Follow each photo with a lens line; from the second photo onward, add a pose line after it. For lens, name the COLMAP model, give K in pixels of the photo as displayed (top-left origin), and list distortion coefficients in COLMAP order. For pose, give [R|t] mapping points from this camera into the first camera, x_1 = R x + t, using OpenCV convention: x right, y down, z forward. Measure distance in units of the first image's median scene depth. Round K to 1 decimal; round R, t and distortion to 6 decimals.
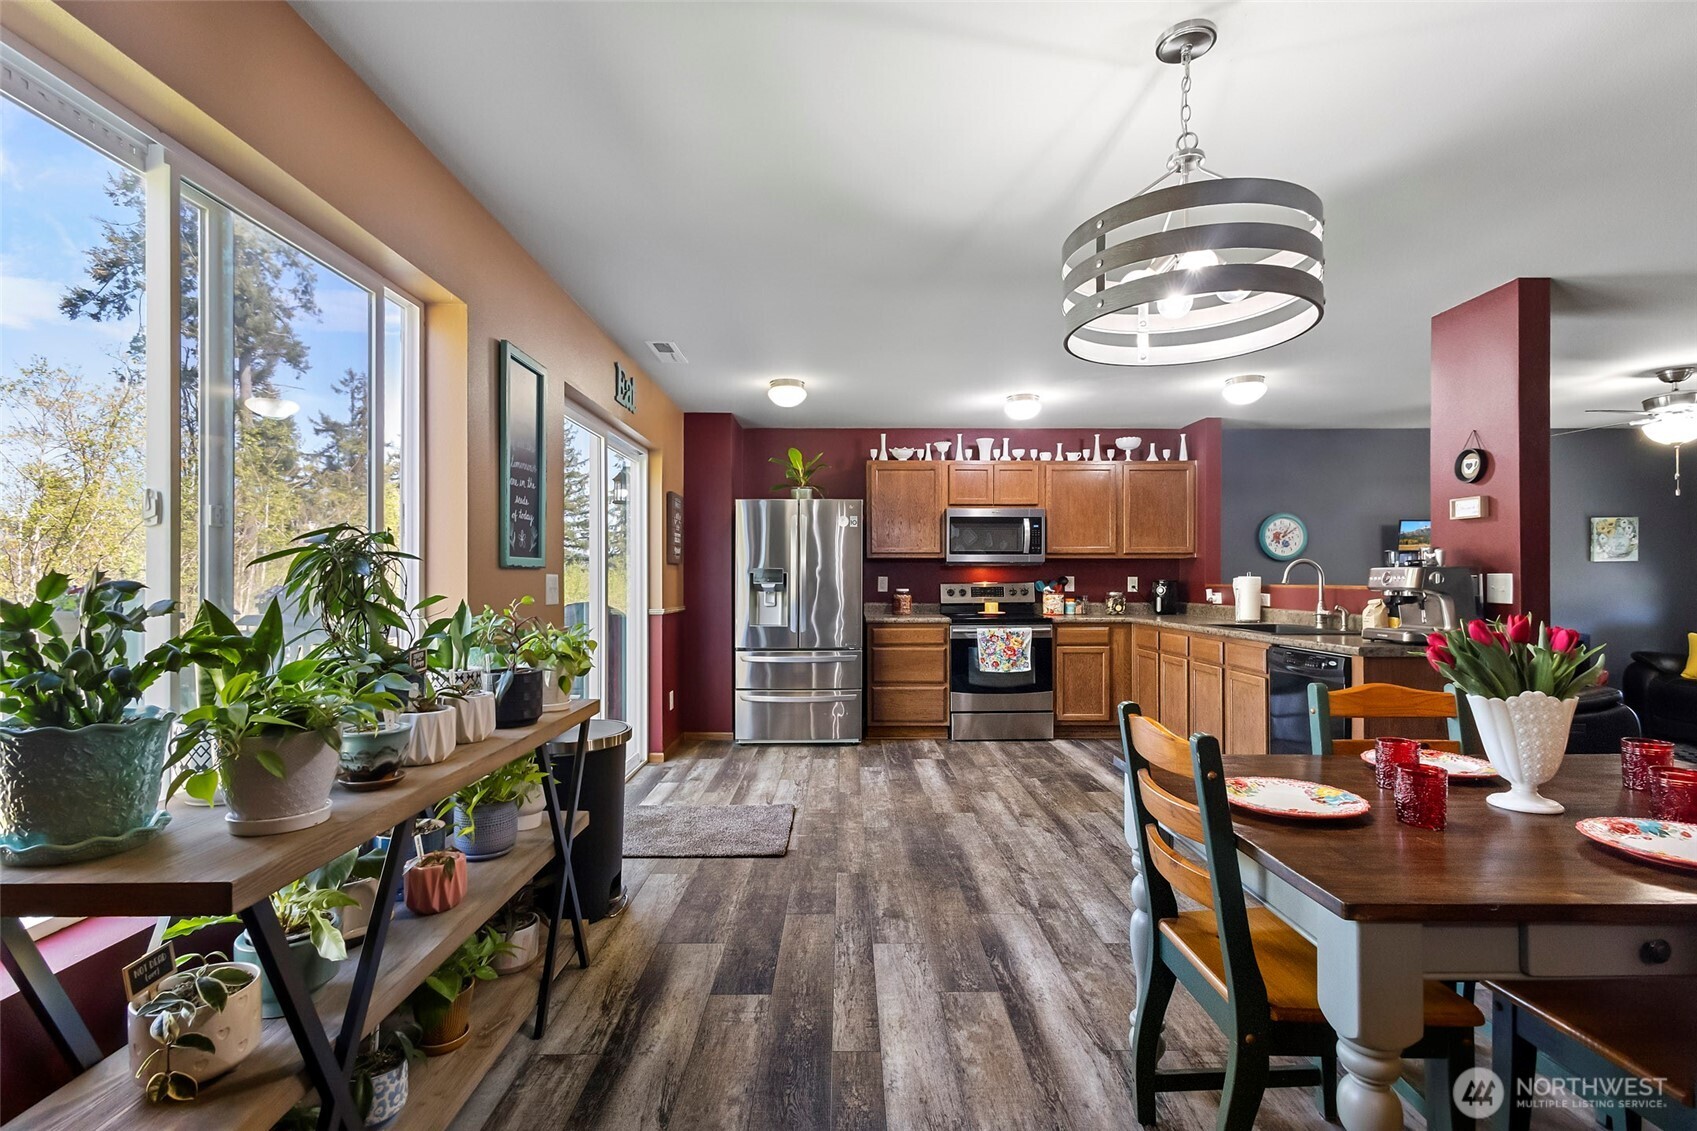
lens RADIAL K [[798.4, 0, 841.7], [0, 798.4, 580.2], [0, 0, 1]] dist [0.020310, -0.002382]
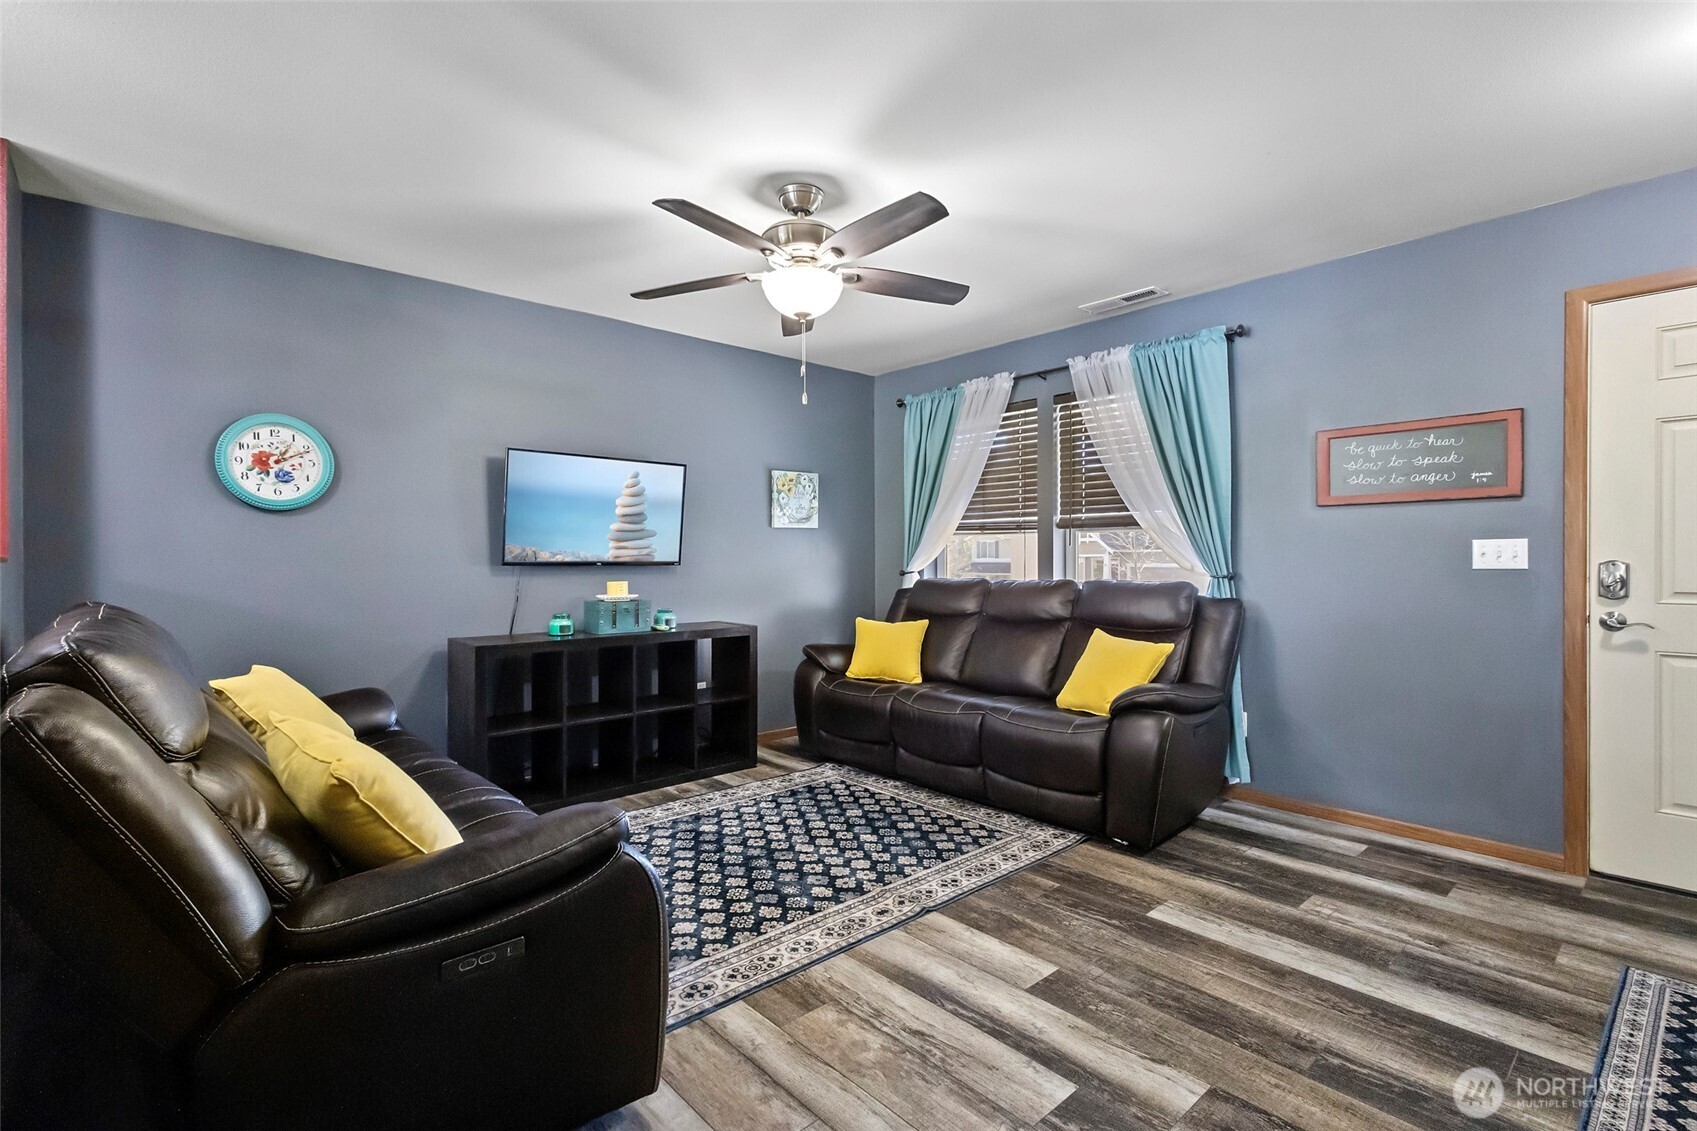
lens RADIAL K [[798.4, 0, 843.7], [0, 798.4, 556.1], [0, 0, 1]] dist [0.020310, -0.002382]
pose [[0.749442, -0.000173, 0.662070, 0.502740], [0.003512, 0.999987, -0.003714, 0.007343], [-0.662061, 0.005109, 0.749433, 0.412573]]
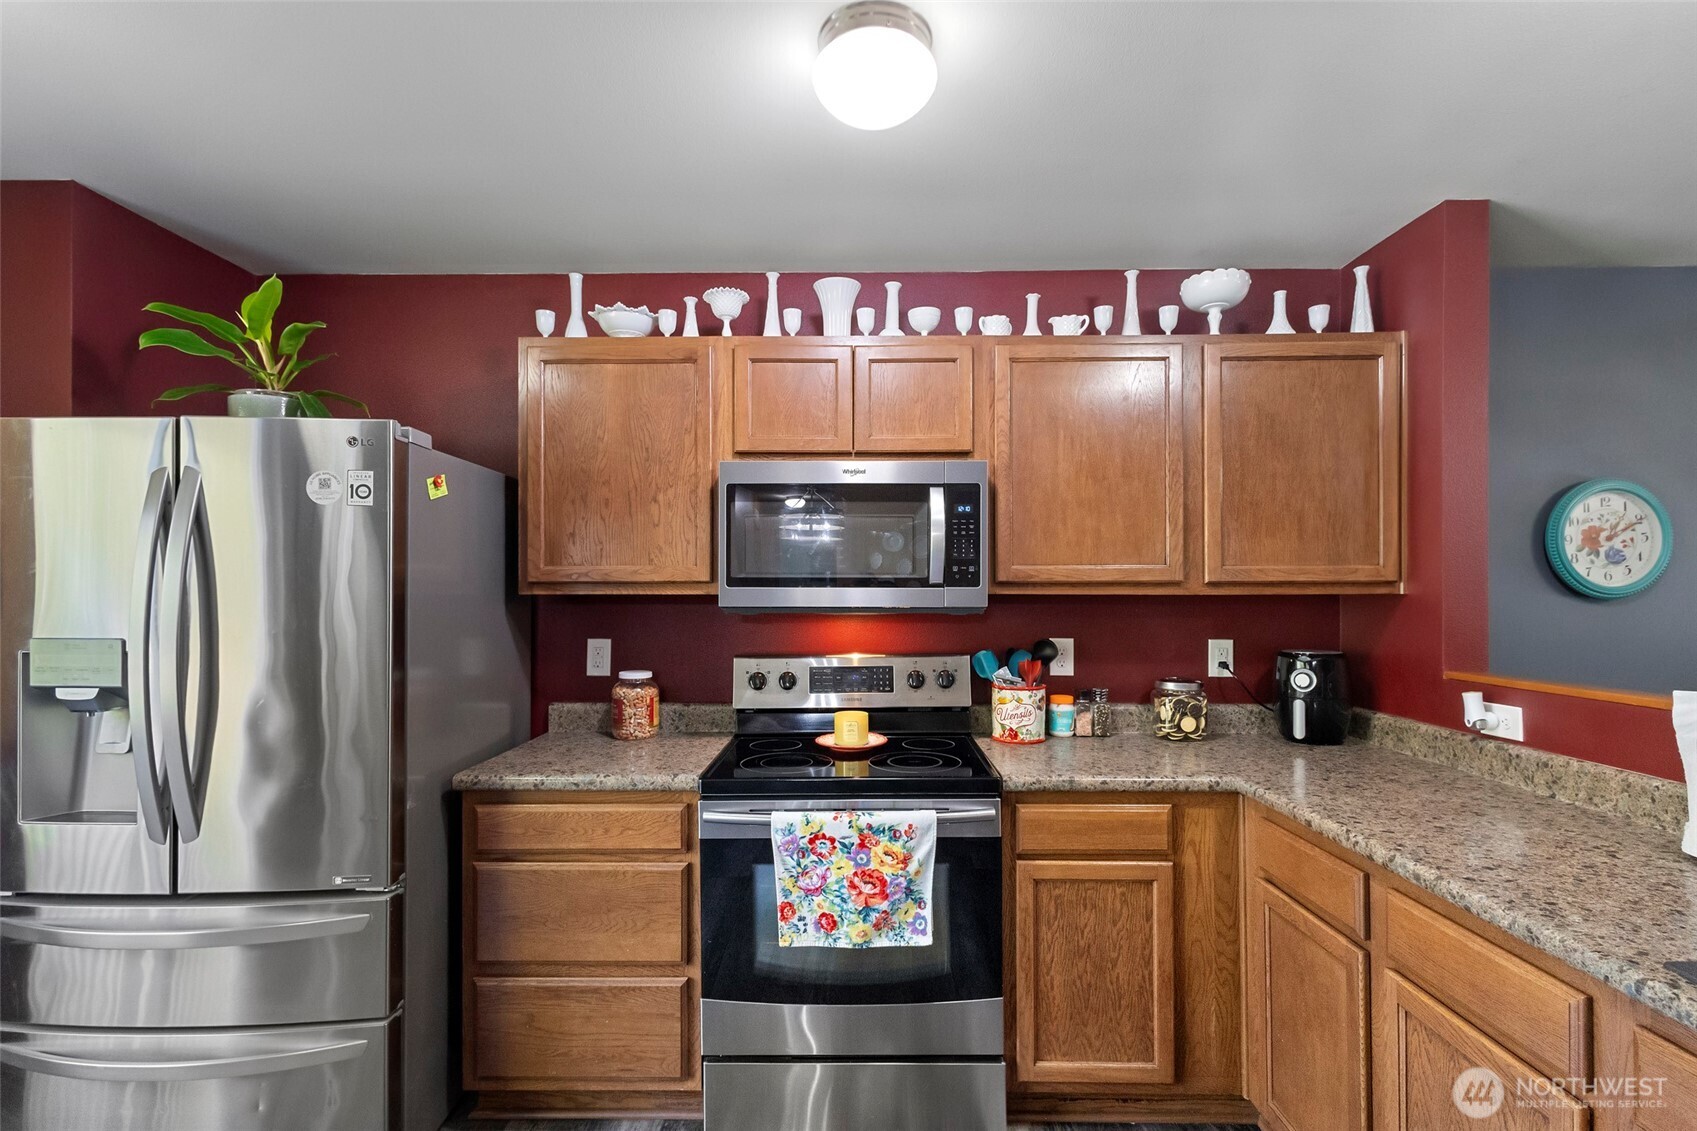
lens RADIAL K [[798.4, 0, 847.0], [0, 798.4, 587.4], [0, 0, 1]] dist [0.020310, -0.002382]
pose [[0.999831, 0.000212, -0.018363, 0.192199], [-0.000300, 0.999988, -0.004789, -0.029407], [0.018362, 0.004794, 0.999820, 0.621666]]
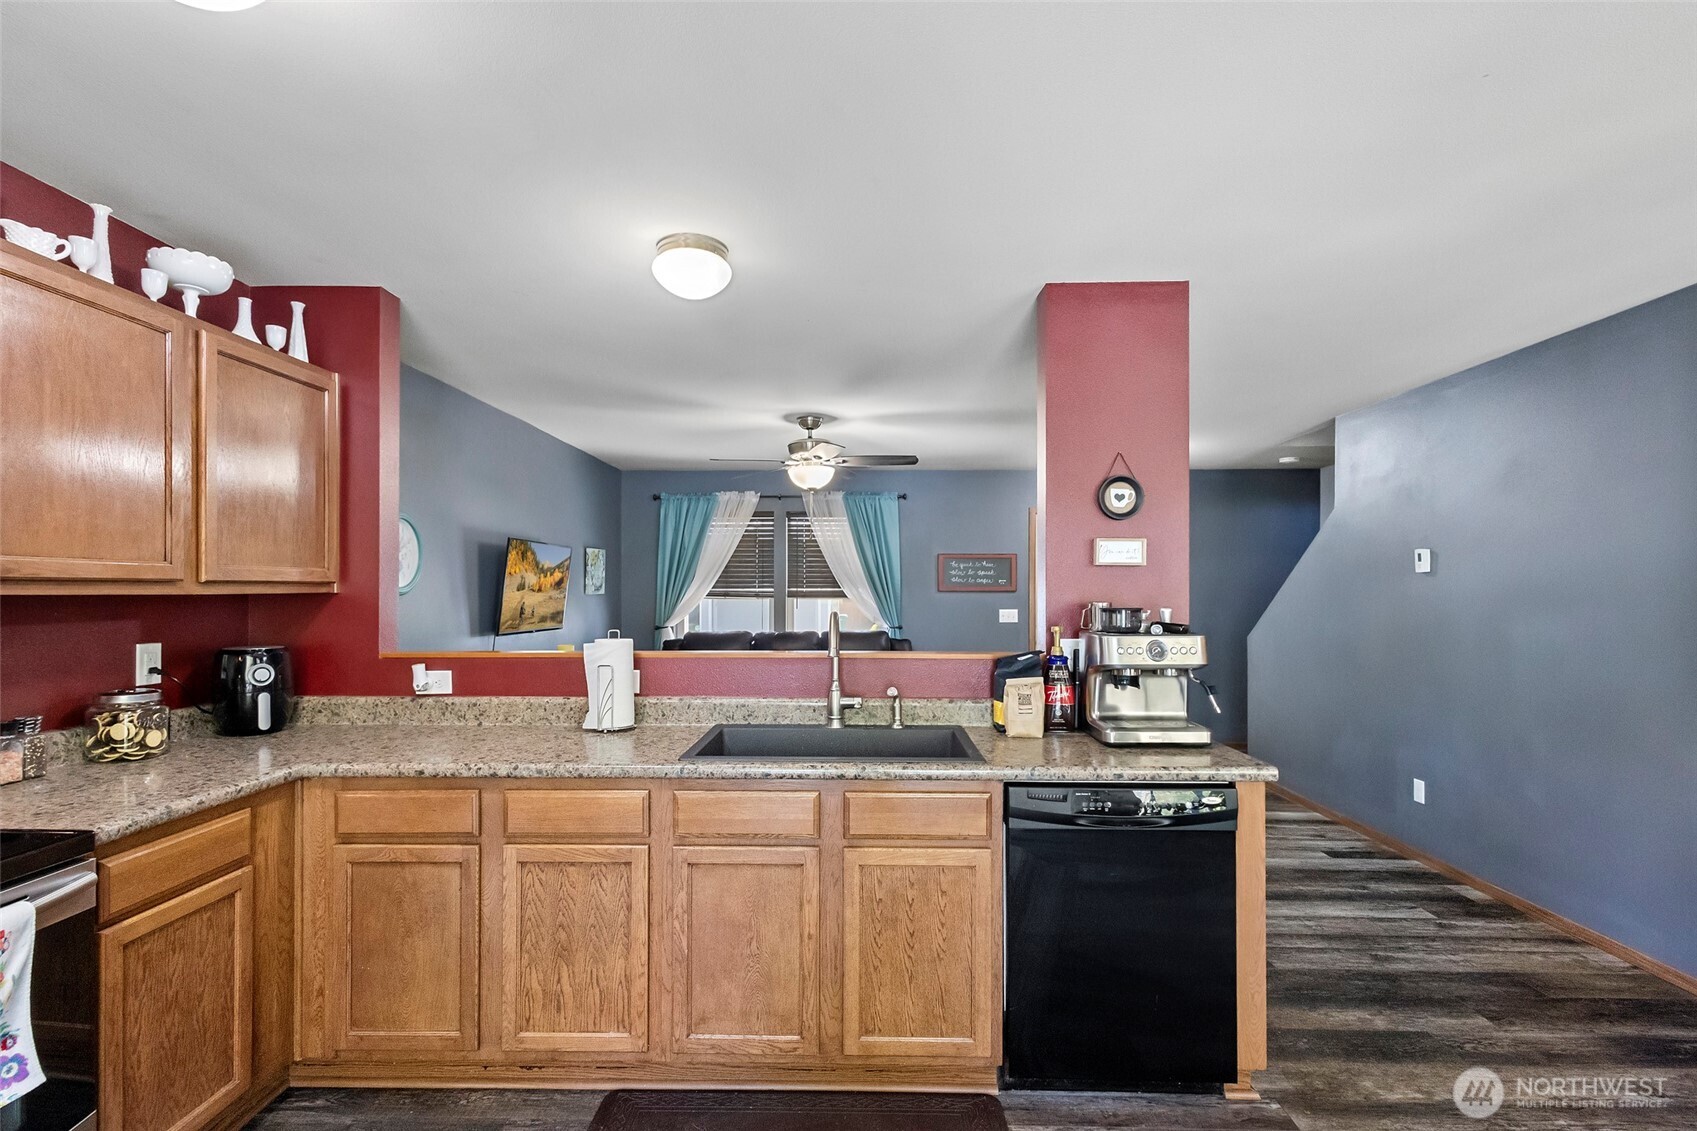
lens RADIAL K [[798.4, 0, 857.1], [0, 798.4, 596.8], [0, 0, 1]] dist [0.020310, -0.002382]
pose [[0.027603, -0.008404, 0.999584, 0.005435], [-0.001443, 0.999963, 0.008447, -0.030151], [-0.999618, -0.001676, 0.027590, 0.697612]]
